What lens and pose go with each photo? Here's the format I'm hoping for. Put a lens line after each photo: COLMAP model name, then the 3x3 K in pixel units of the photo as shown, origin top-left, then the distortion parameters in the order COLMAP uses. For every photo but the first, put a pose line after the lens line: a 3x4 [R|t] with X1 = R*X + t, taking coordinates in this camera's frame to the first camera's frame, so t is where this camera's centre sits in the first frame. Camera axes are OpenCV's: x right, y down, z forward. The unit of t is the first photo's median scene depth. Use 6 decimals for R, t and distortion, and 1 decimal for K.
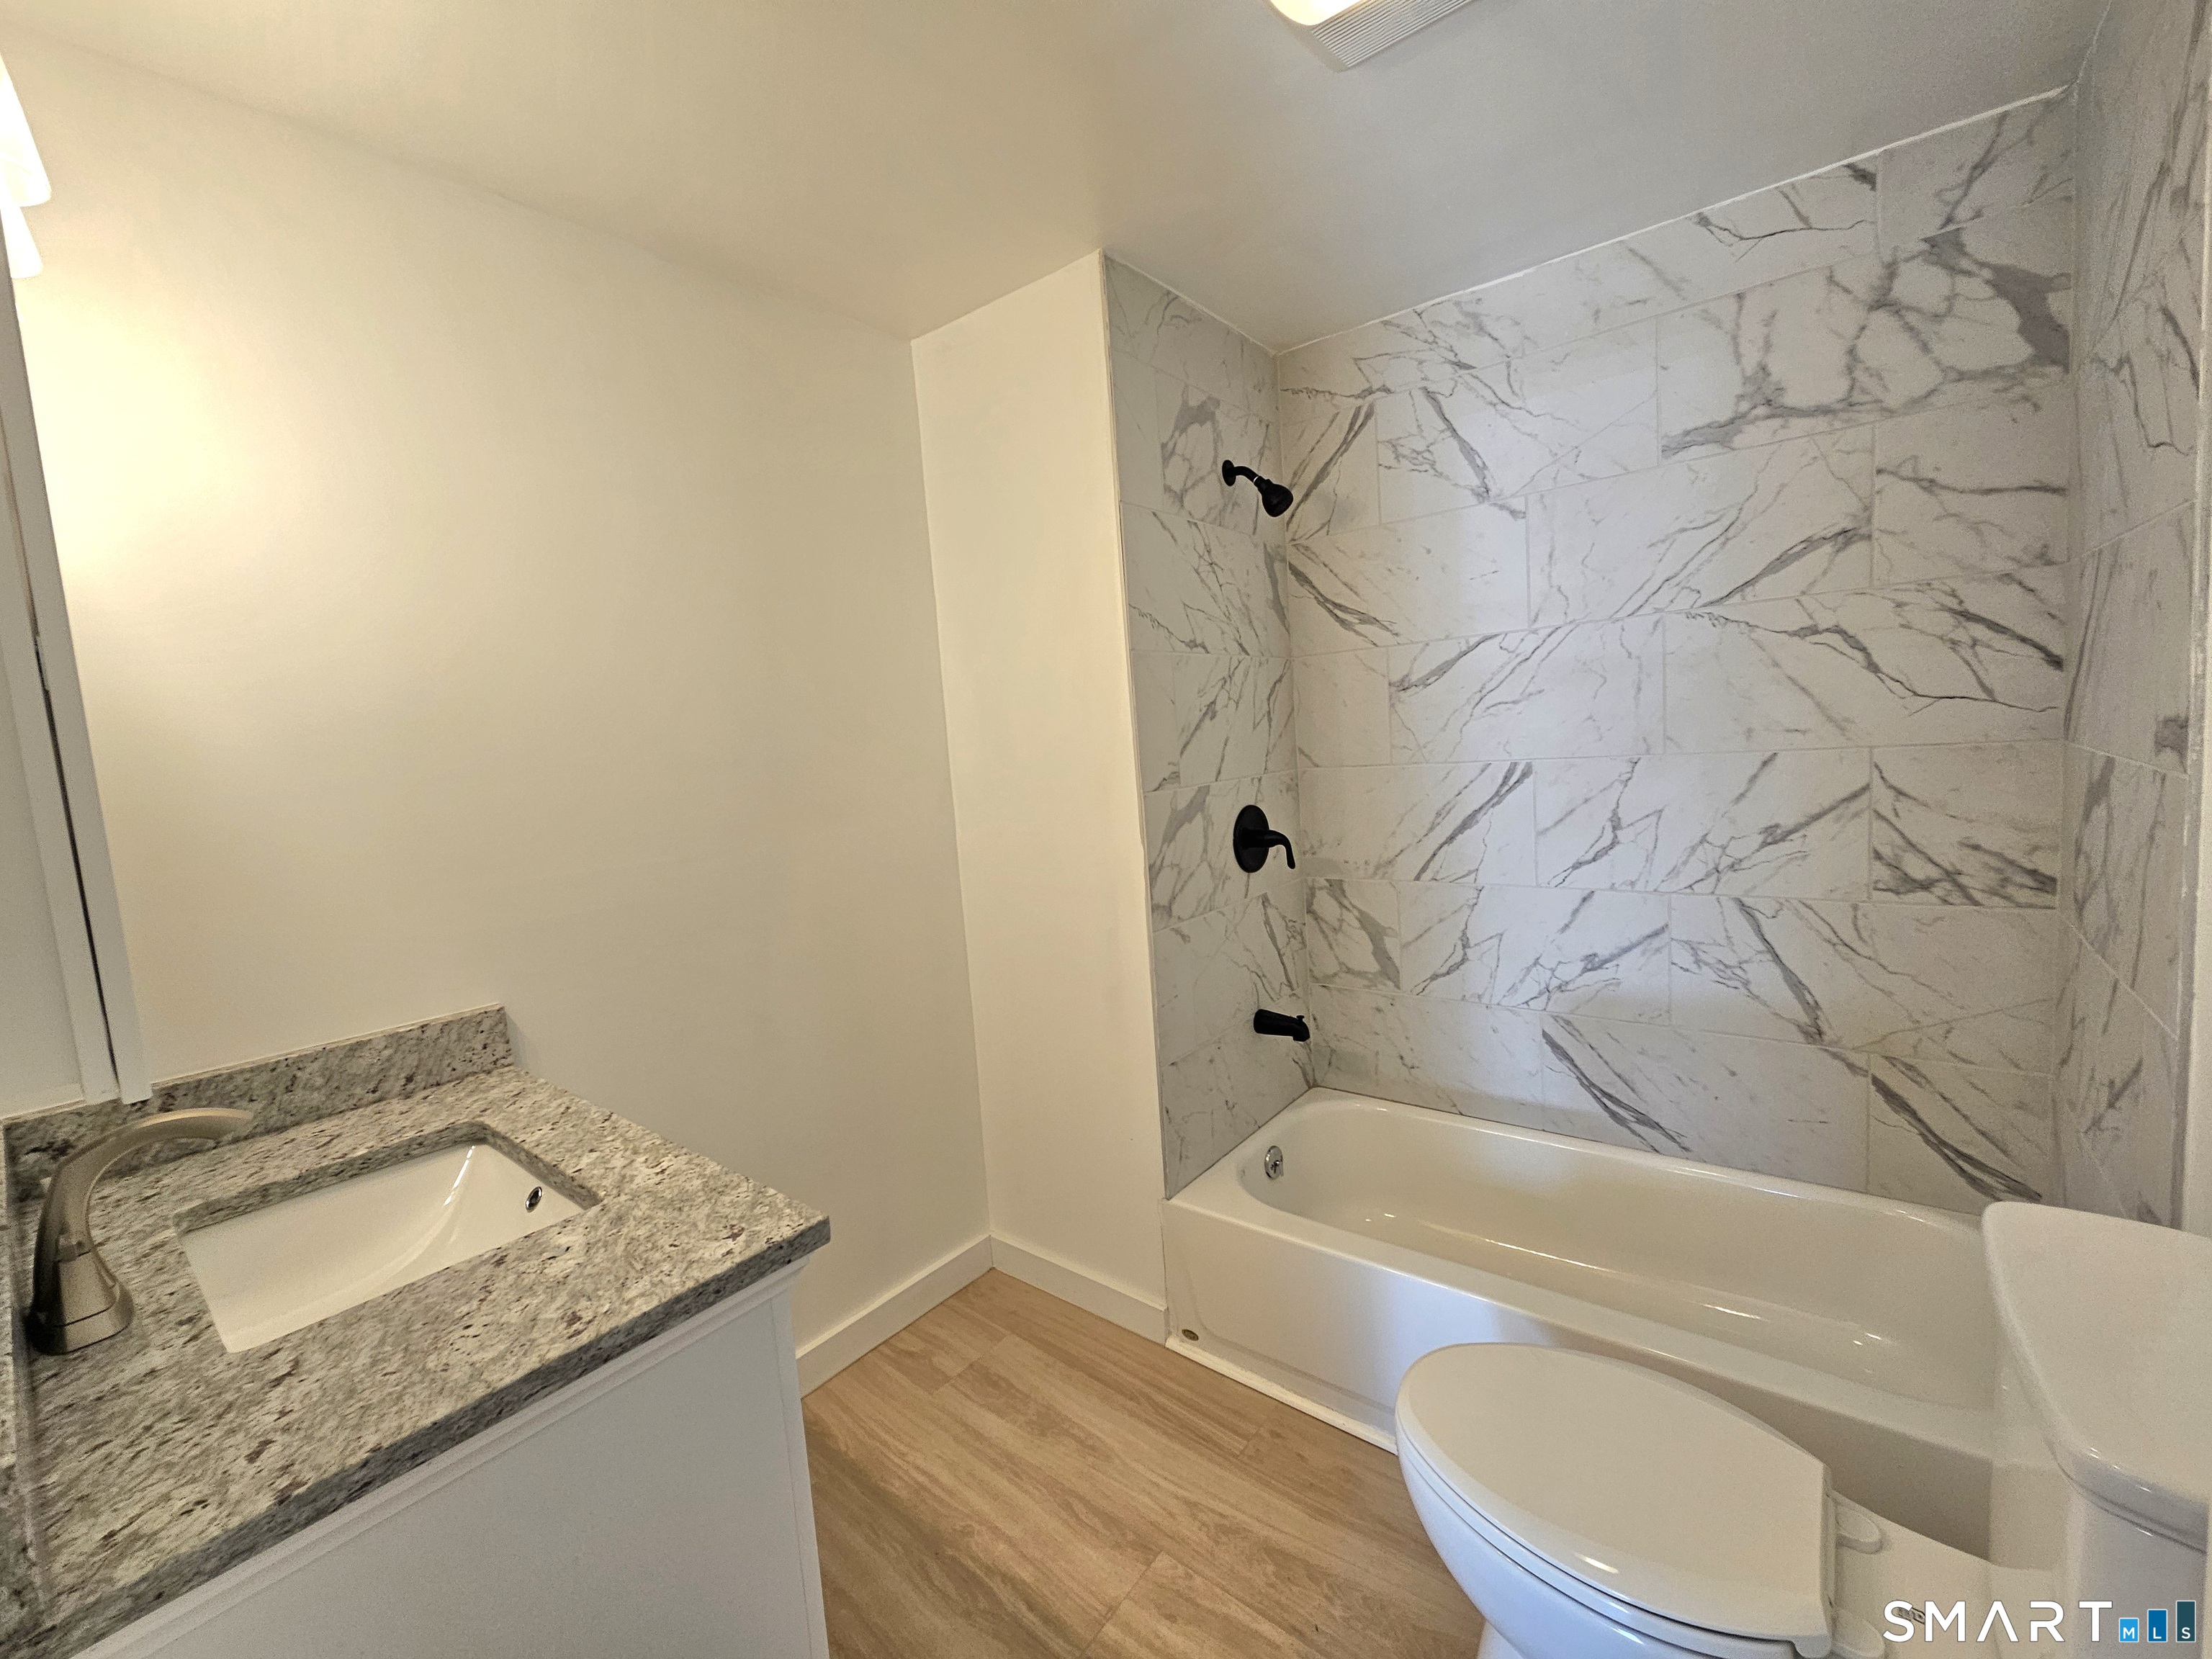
lens RADIAL K [[890.7, 0, 1141.8], [0, 890.7, 823.5], [0, 0, 1]] dist [0.000383, 0.000336]
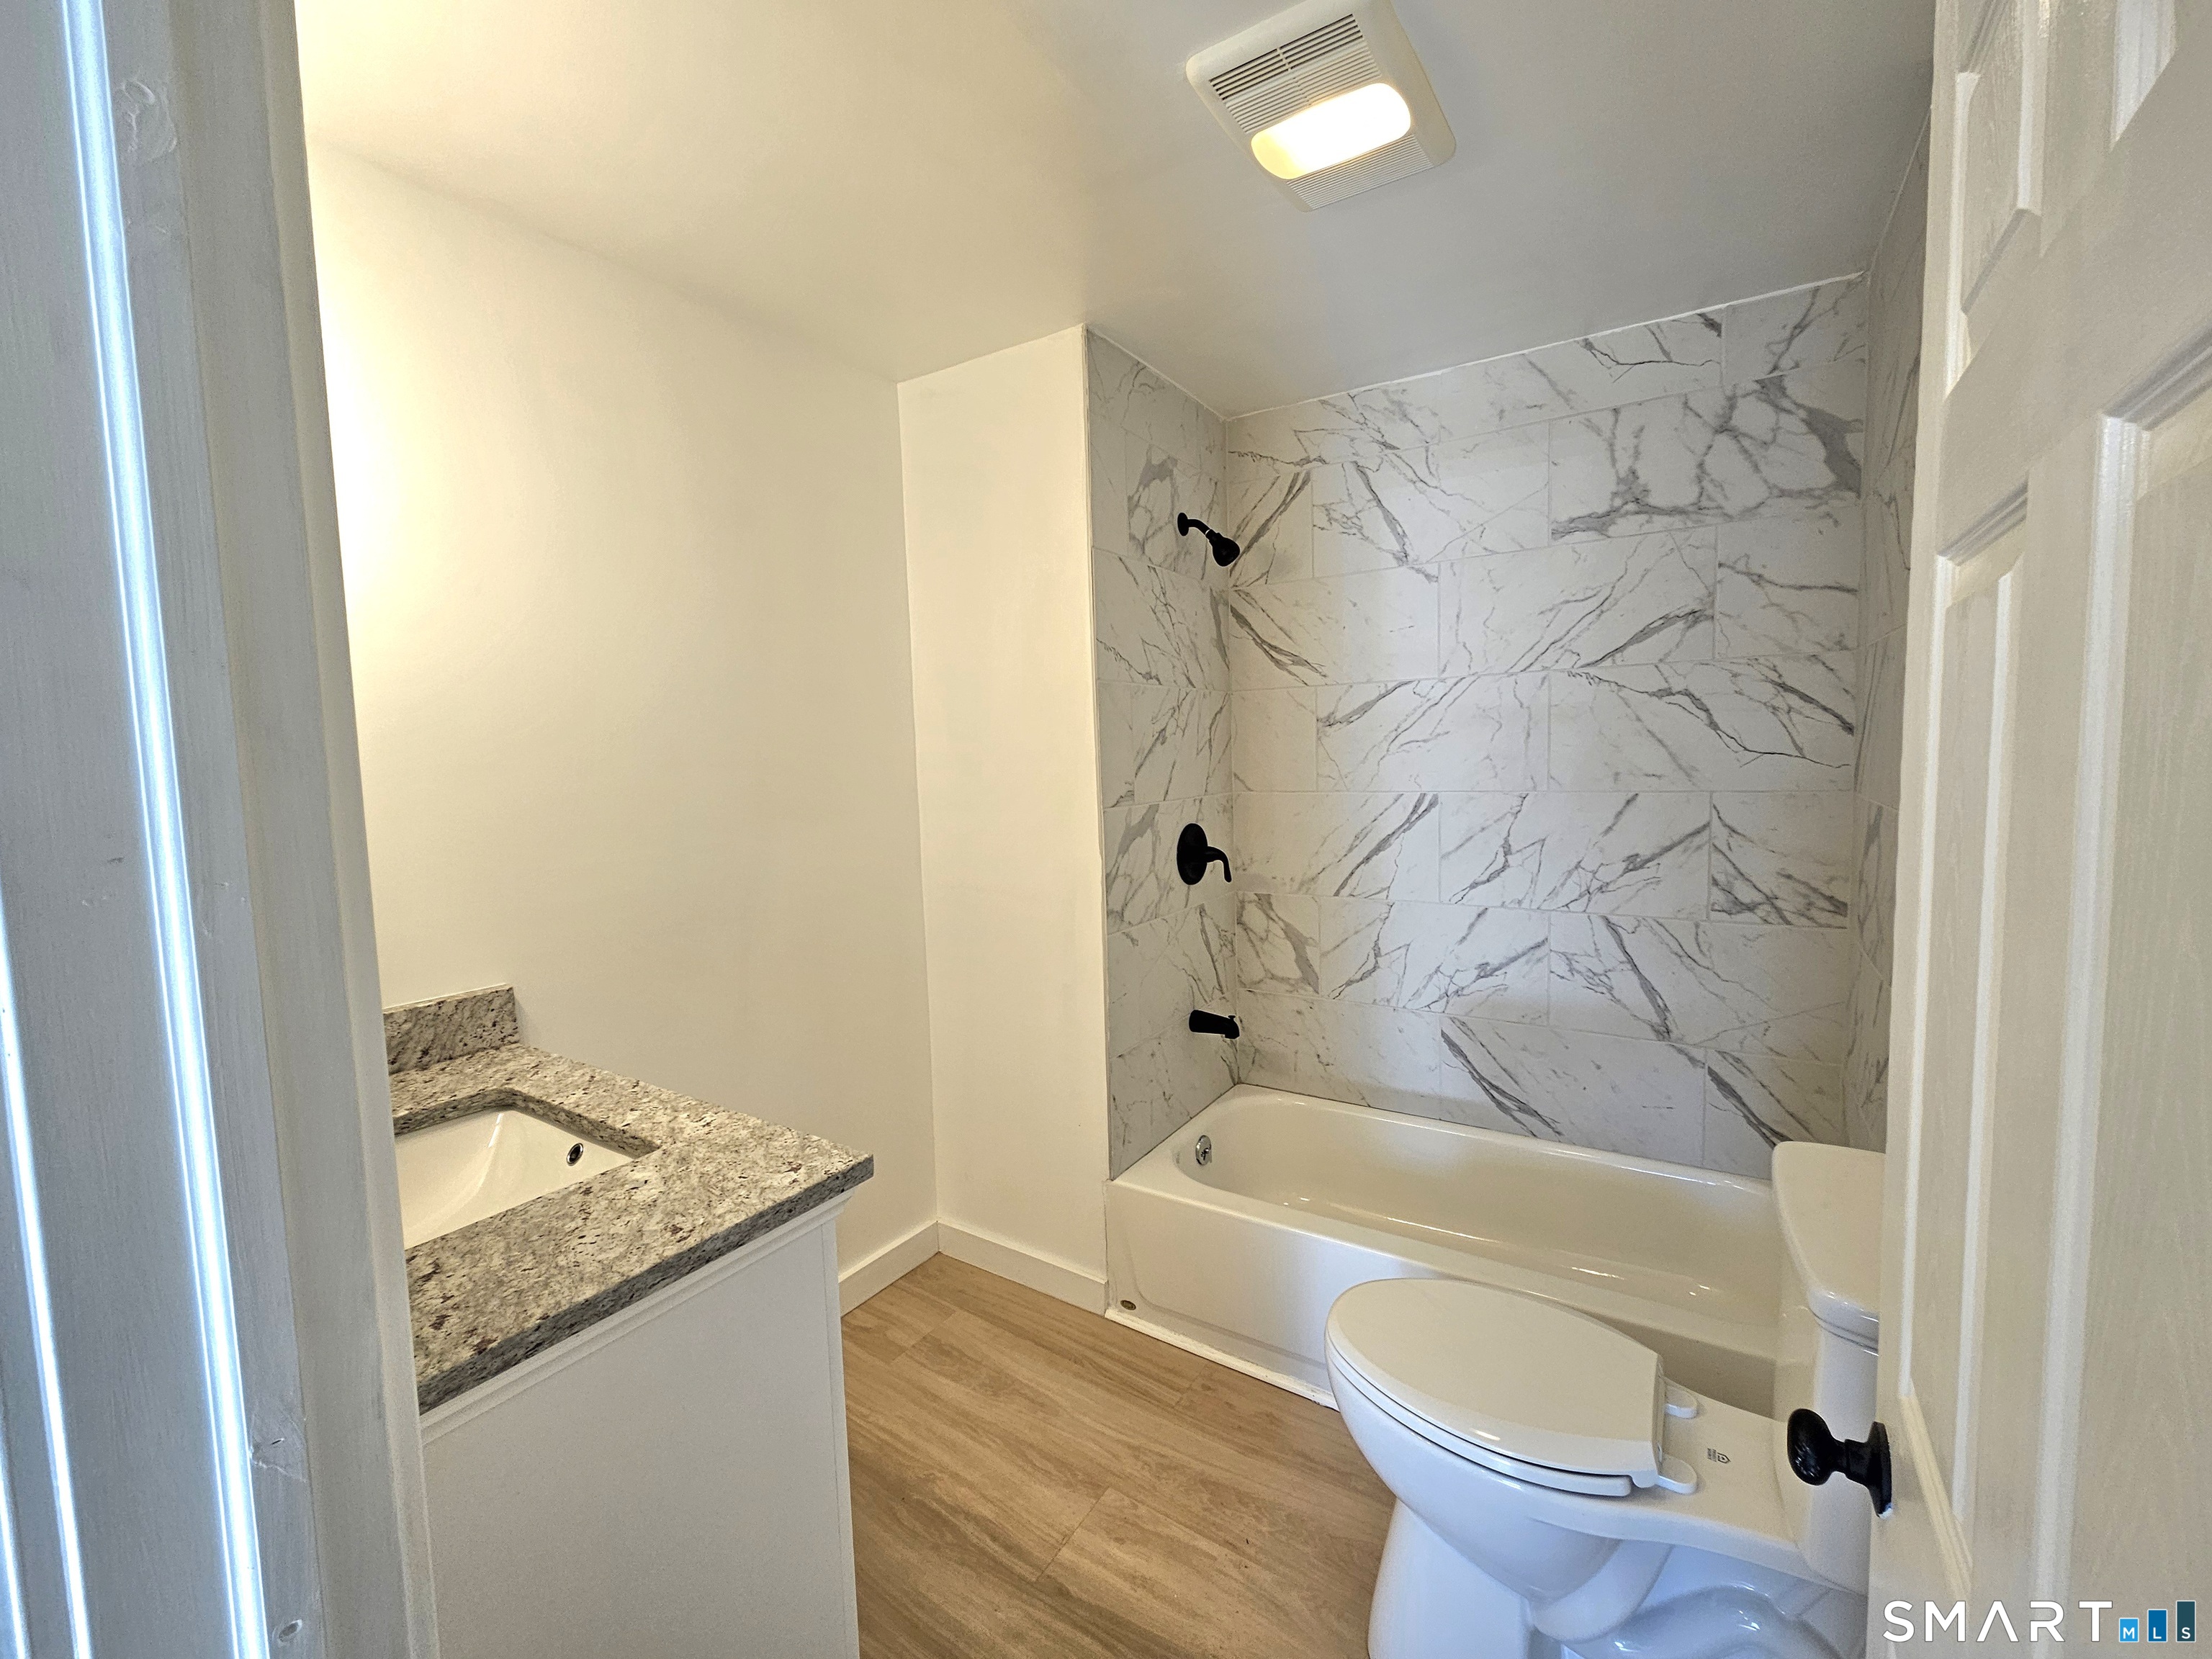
lens RADIAL K [[893.6, 0, 1142.7], [0, 893.6, 825.0], [0, 0, 1]] dist [0.002101, 0.000052]
pose [[0.993598, 0.033157, 0.108000, -0.070649], [-0.030778, 0.999247, -0.023622, 0.011337], [-0.108702, 0.020147, 0.993870, -0.112514]]
